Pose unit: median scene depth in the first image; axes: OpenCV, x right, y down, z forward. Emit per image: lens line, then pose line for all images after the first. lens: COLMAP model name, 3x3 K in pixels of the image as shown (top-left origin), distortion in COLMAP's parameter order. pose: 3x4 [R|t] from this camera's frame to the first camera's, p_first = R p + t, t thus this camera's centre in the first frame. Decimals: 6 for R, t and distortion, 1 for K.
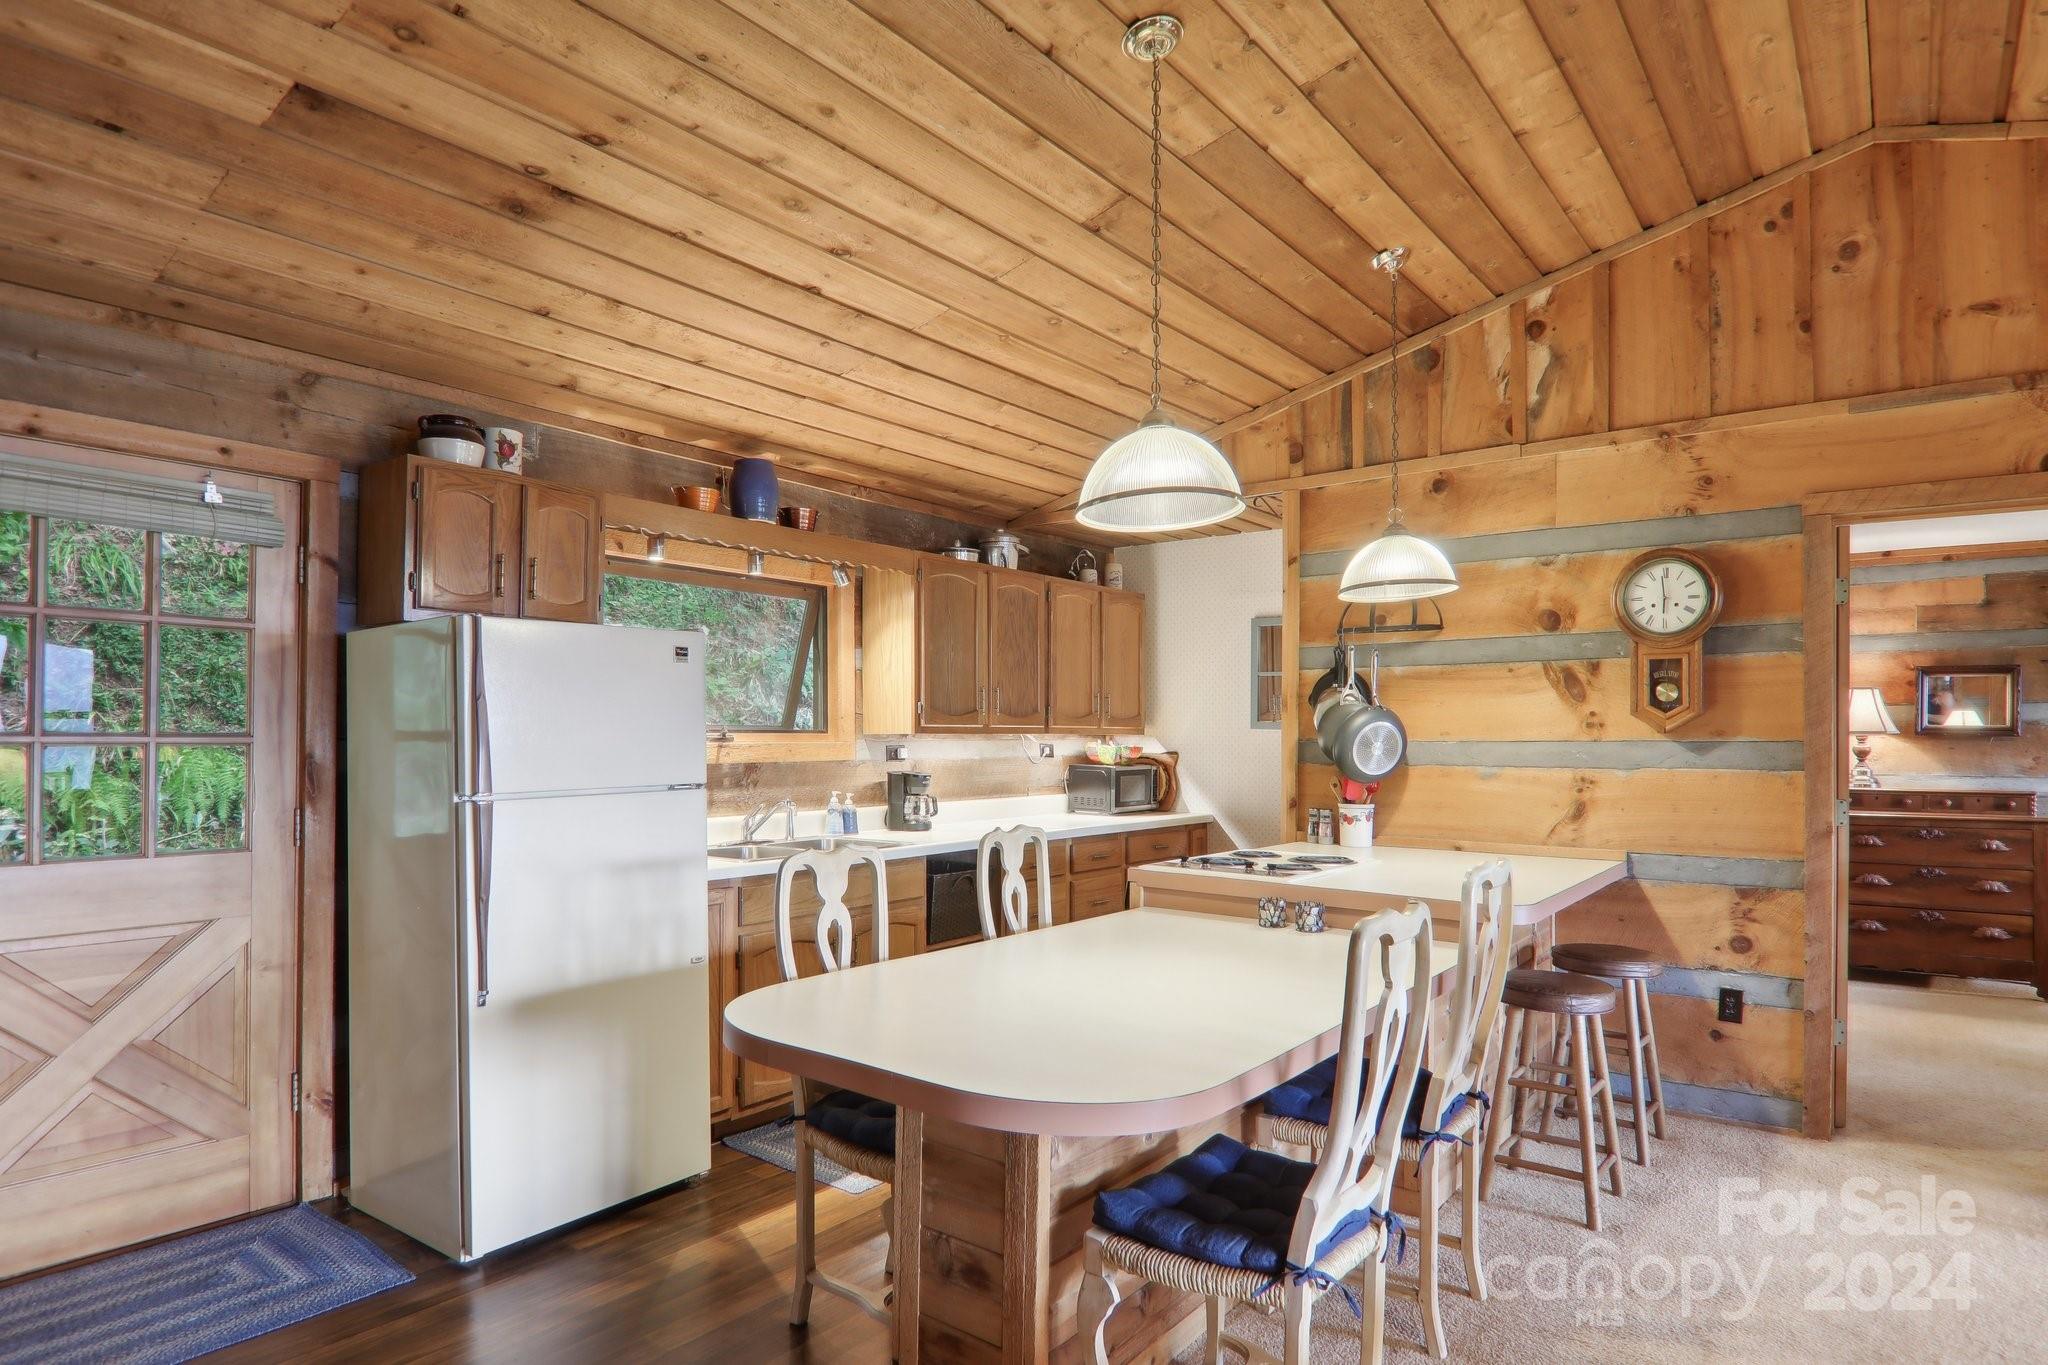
lens RADIAL K [[1152.2, 0, 1036.6], [0, 1152.2, 723.2], [0, 0, 1]] dist [-0.011855, -0.005162]
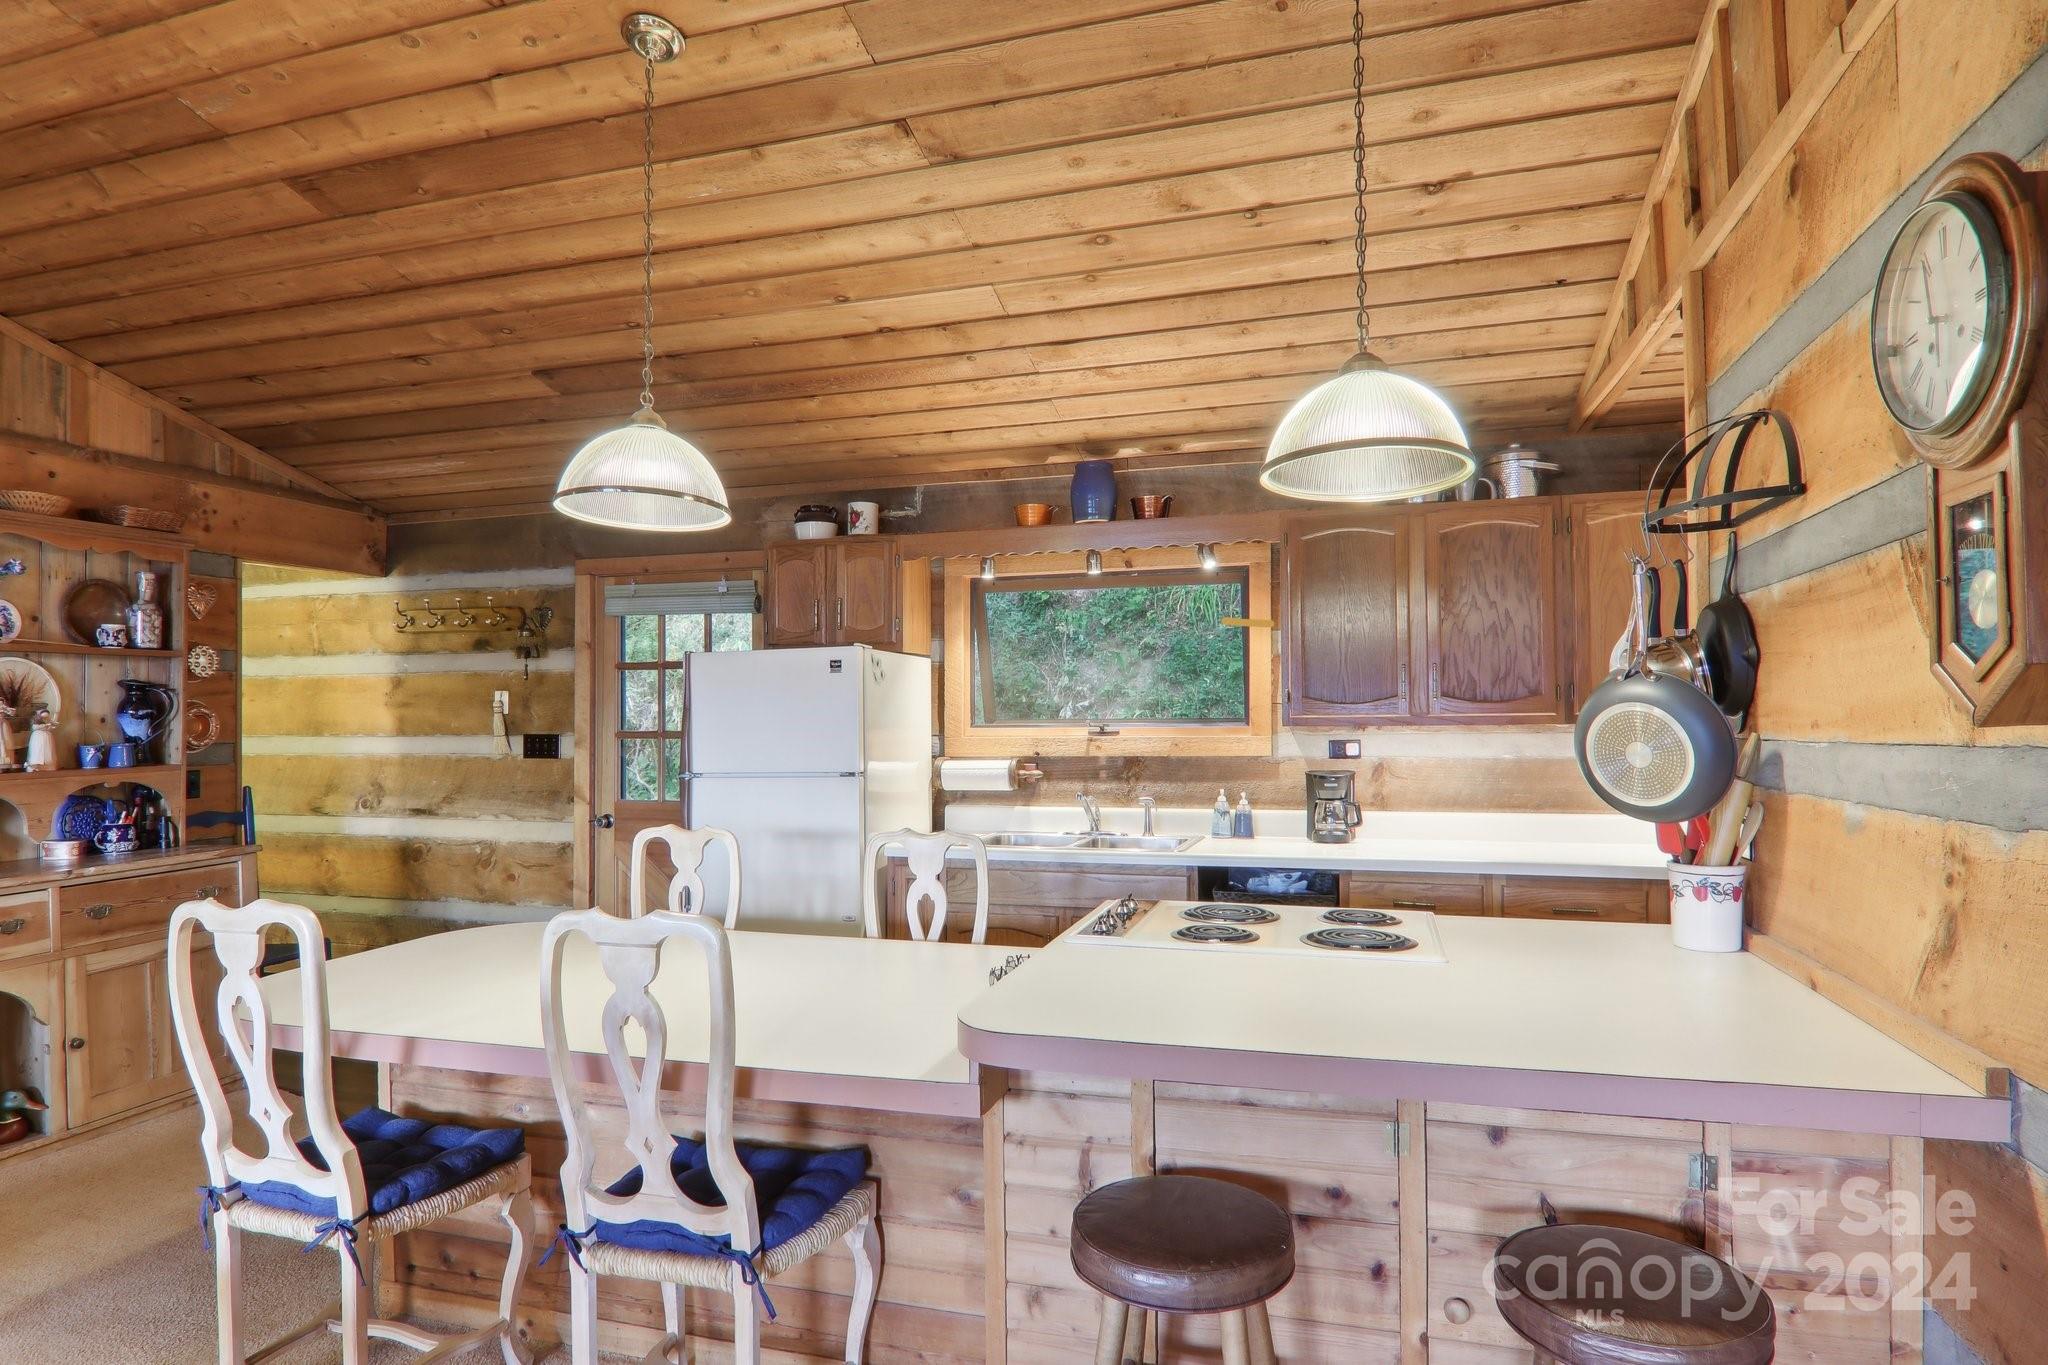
lens RADIAL K [[1152.2, 0, 1026.9], [0, 1152.2, 698.3], [0, 0, 1]] dist [-0.011855, -0.005162]
pose [[0.353412, -0.024990, -0.935134, 0.681537], [0.017330, 0.999646, -0.020165, 0.002033], [0.935307, -0.009079, 0.353720, 0.567941]]
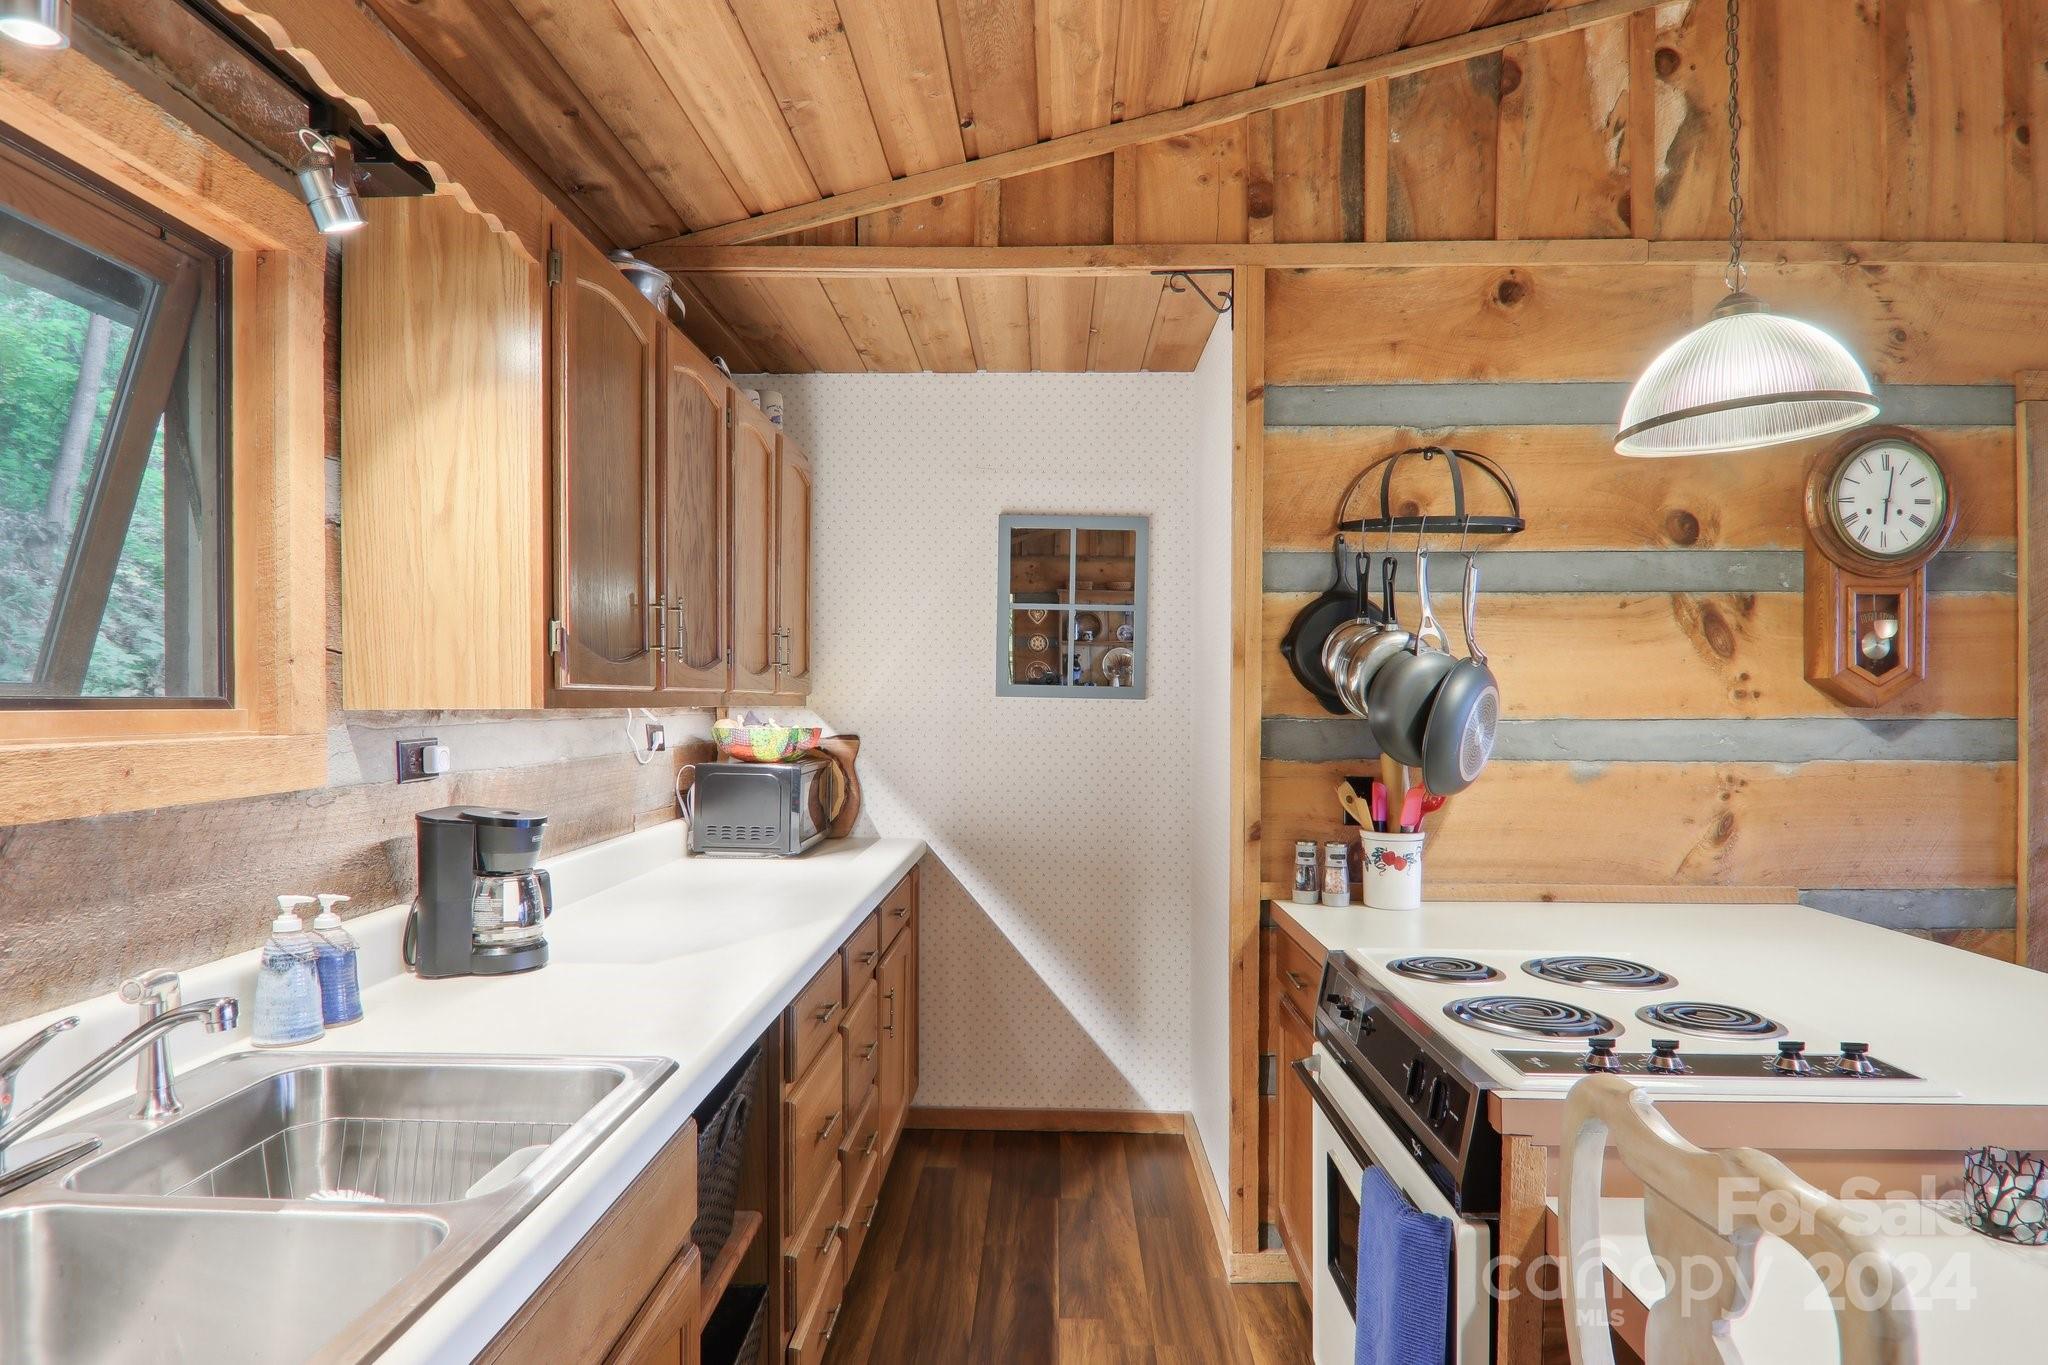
lens RADIAL K [[1152.2, 0, 1021.4], [0, 1152.2, 698.2], [0, 0, 1]] dist [-0.011855, -0.005162]
pose [[0.814687, 0.002208, 0.579897, -0.208123], [-0.007709, 0.999946, 0.007023, 0.002441], [-0.579850, -0.010192, 0.814659, 0.679091]]
